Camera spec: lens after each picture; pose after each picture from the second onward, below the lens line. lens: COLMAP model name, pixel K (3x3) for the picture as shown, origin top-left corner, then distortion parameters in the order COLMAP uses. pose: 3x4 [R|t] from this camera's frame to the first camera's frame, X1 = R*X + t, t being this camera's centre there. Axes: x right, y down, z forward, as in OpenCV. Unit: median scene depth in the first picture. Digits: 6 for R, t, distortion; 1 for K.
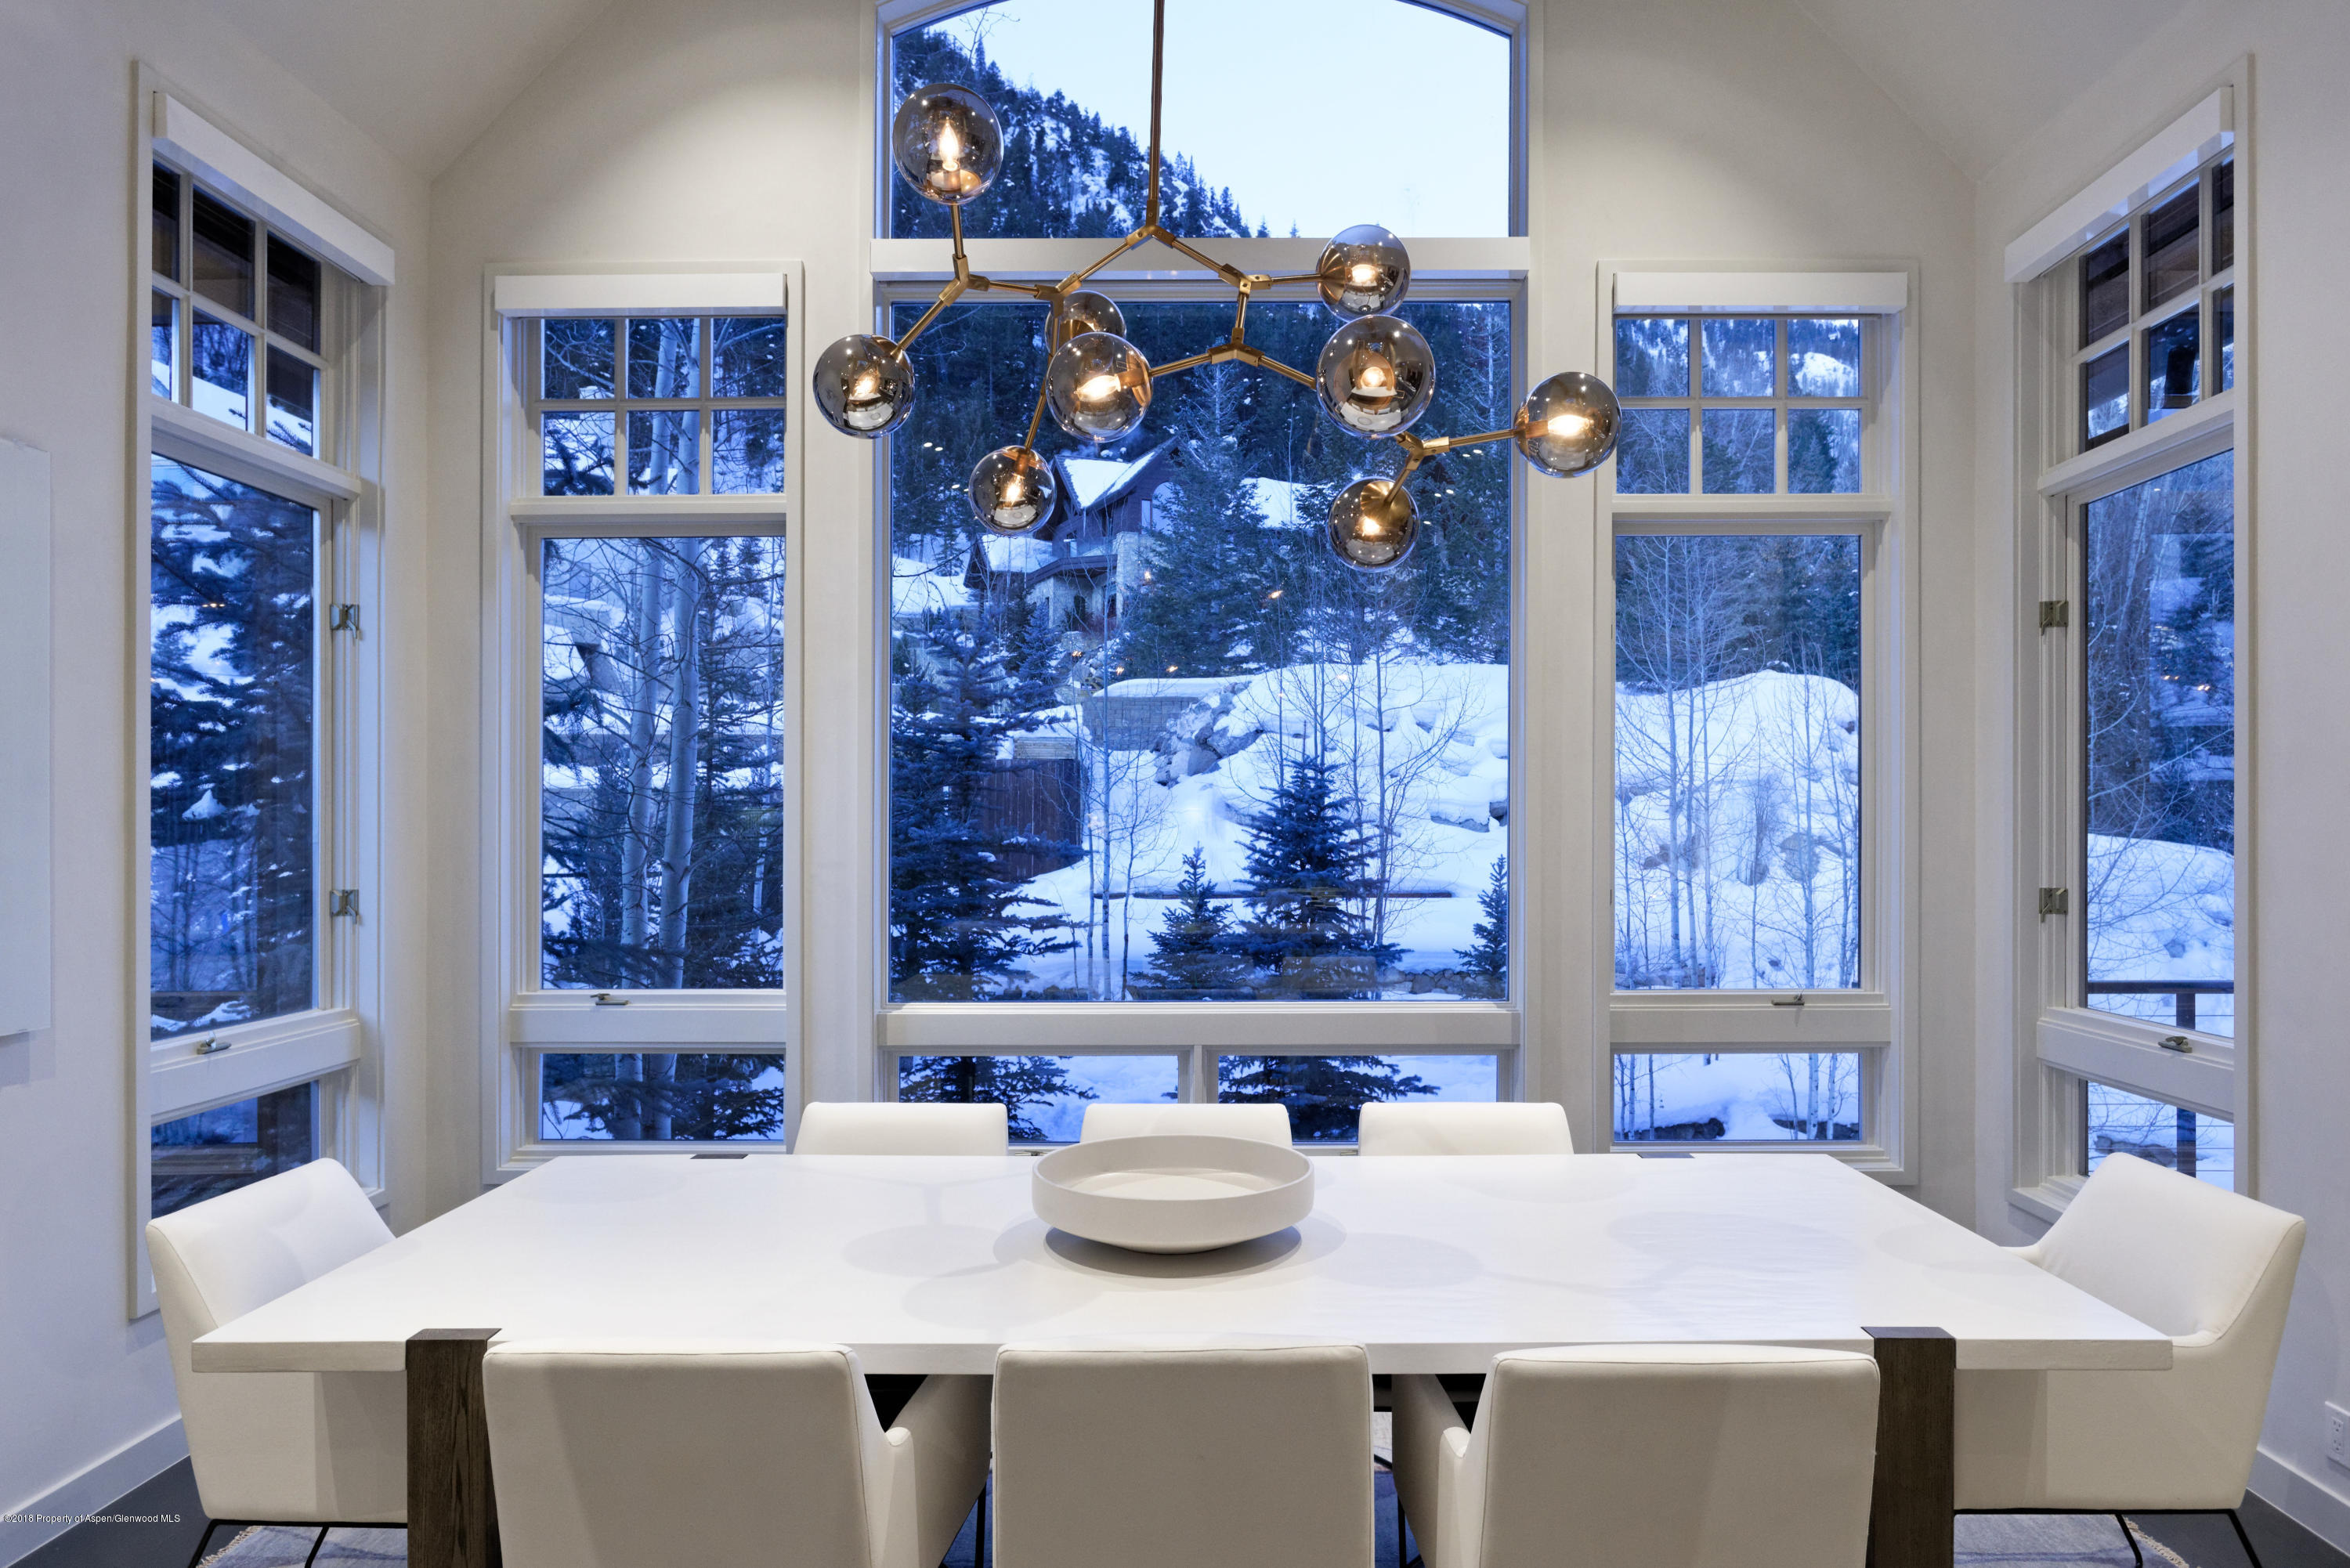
lens RADIAL K [[1420.0, 0, 1189.5], [0, 1420.0, 828.3], [0, 0, 1]] dist [-0.001475, -0.003240]
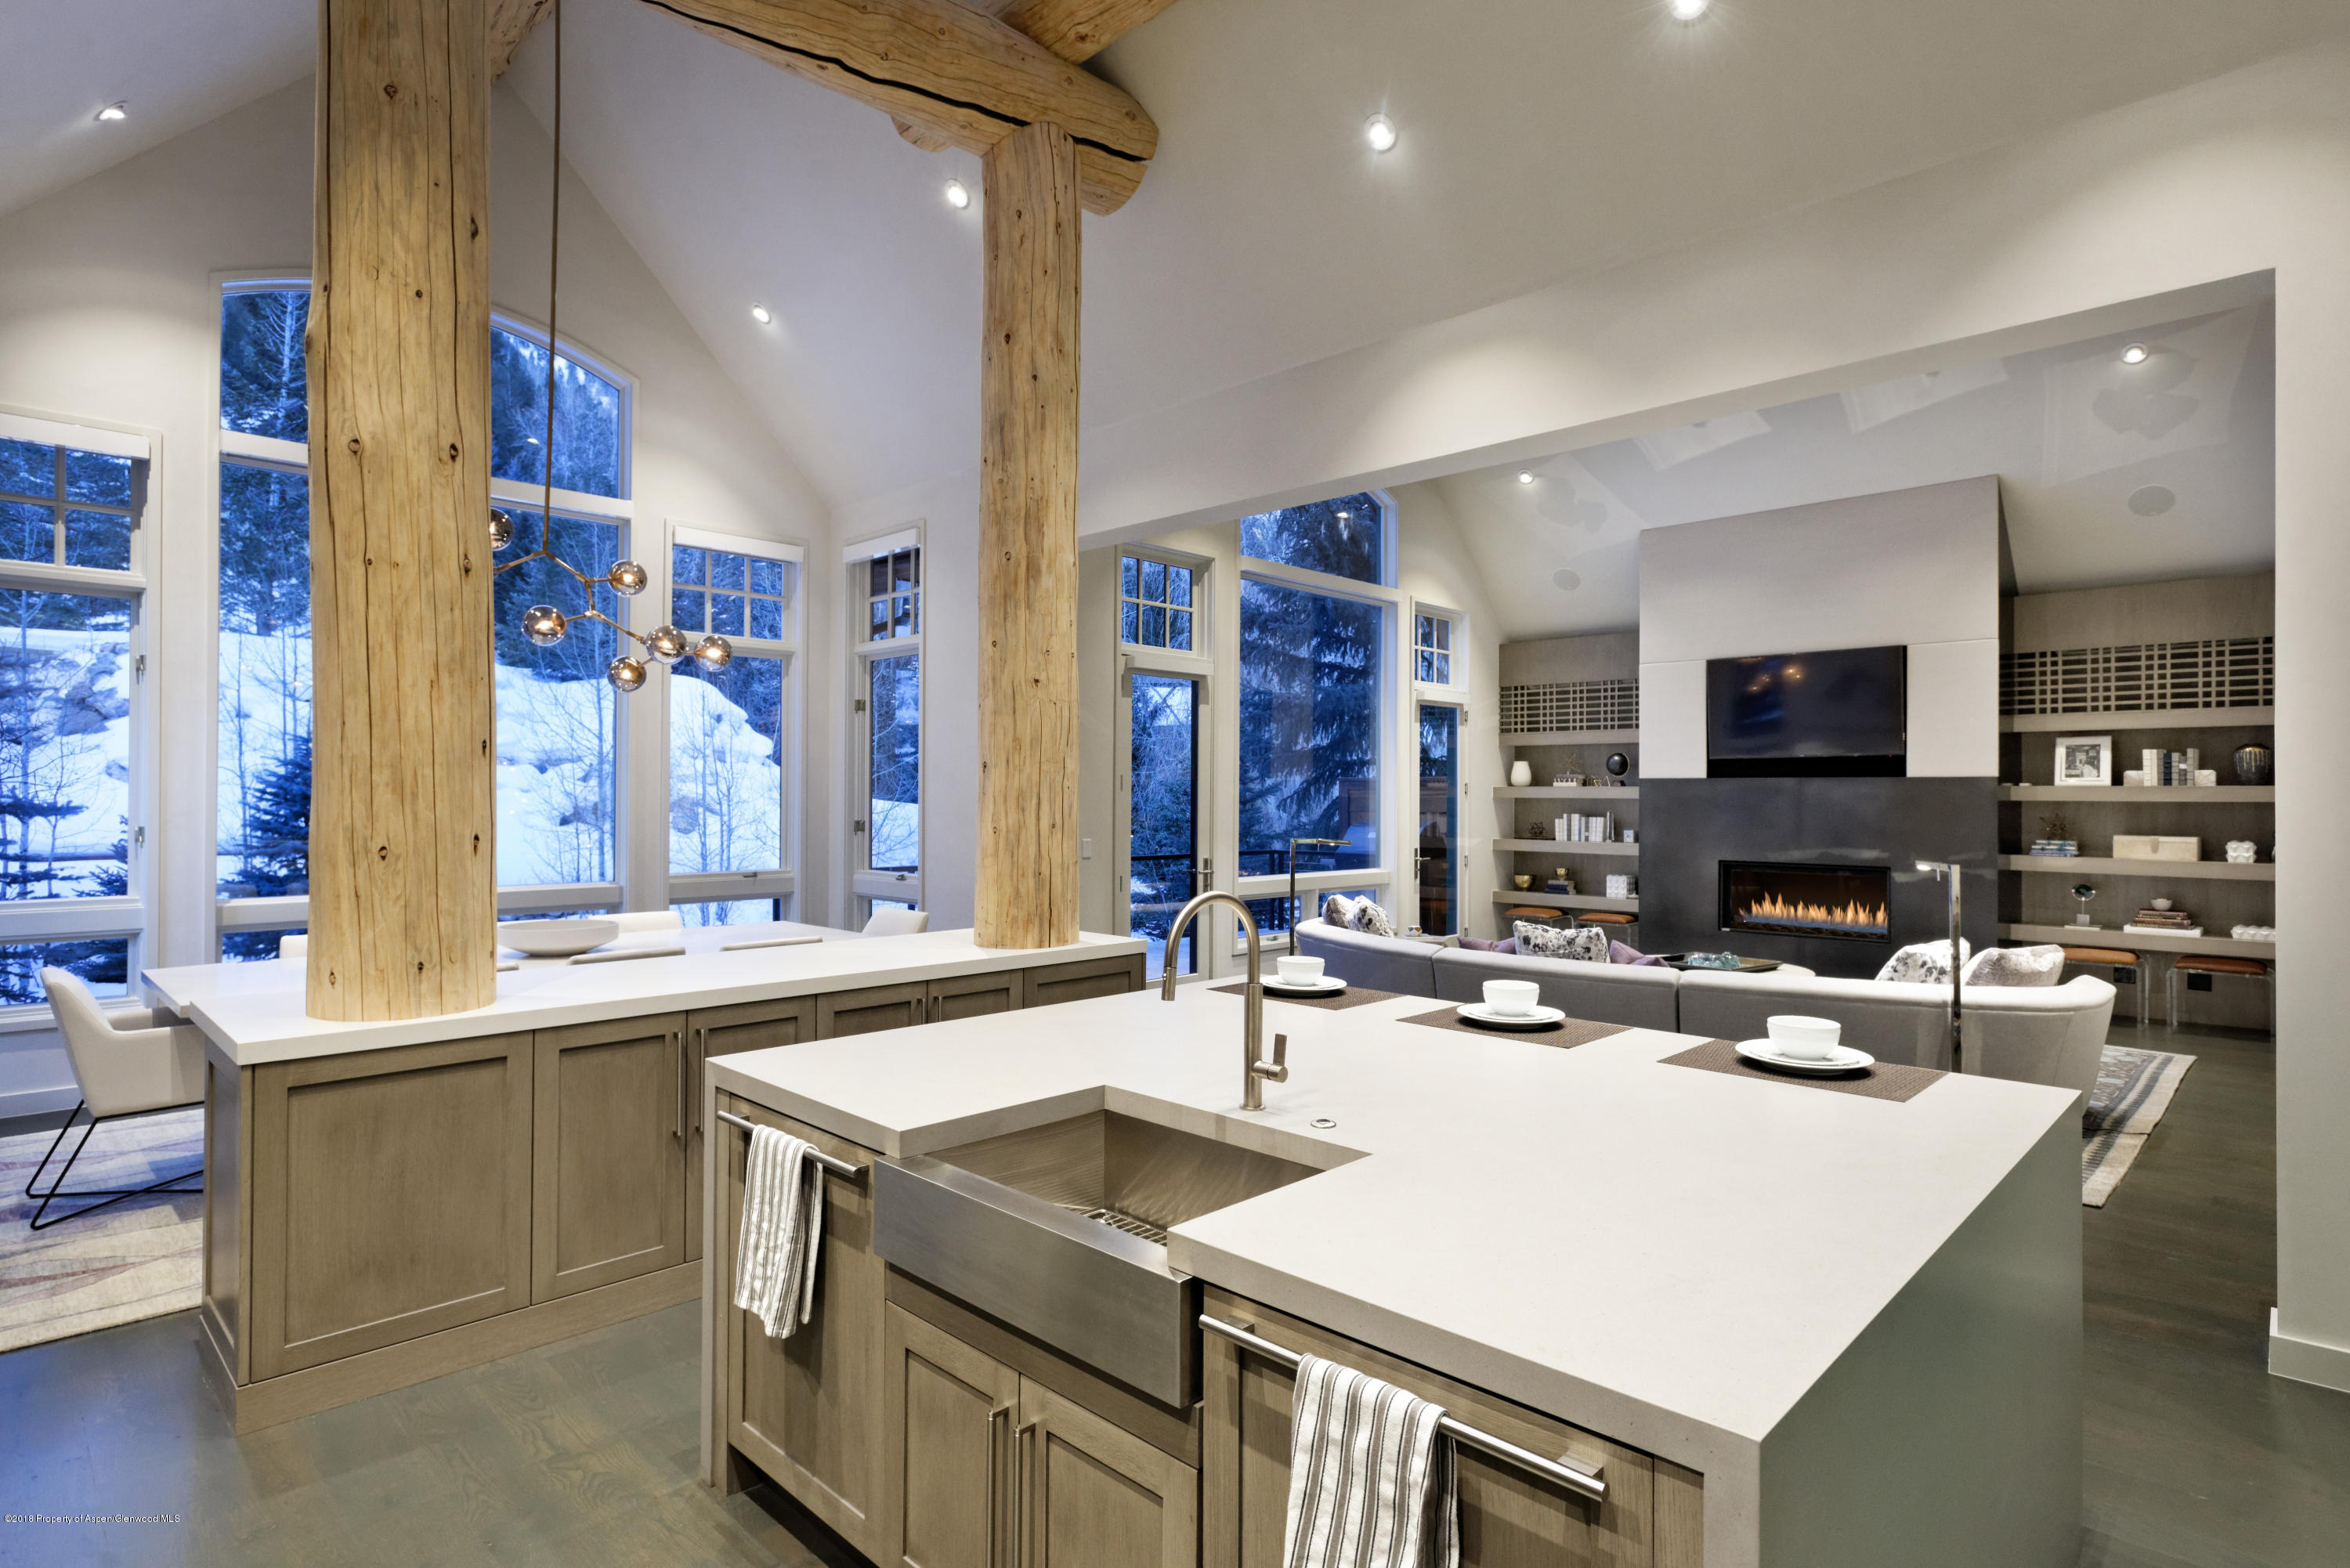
lens RADIAL K [[1191.5, 0, 1164.1], [0, 1191.5, 794.1], [0, 0, 1]] dist [-0.003212, 0.000332]
pose [[0.693831, 0.004746, 0.720123, -0.464856], [-0.005358, 0.999985, -0.001428, -0.002545], [-0.720118, -0.002867, 0.693845, -0.737609]]
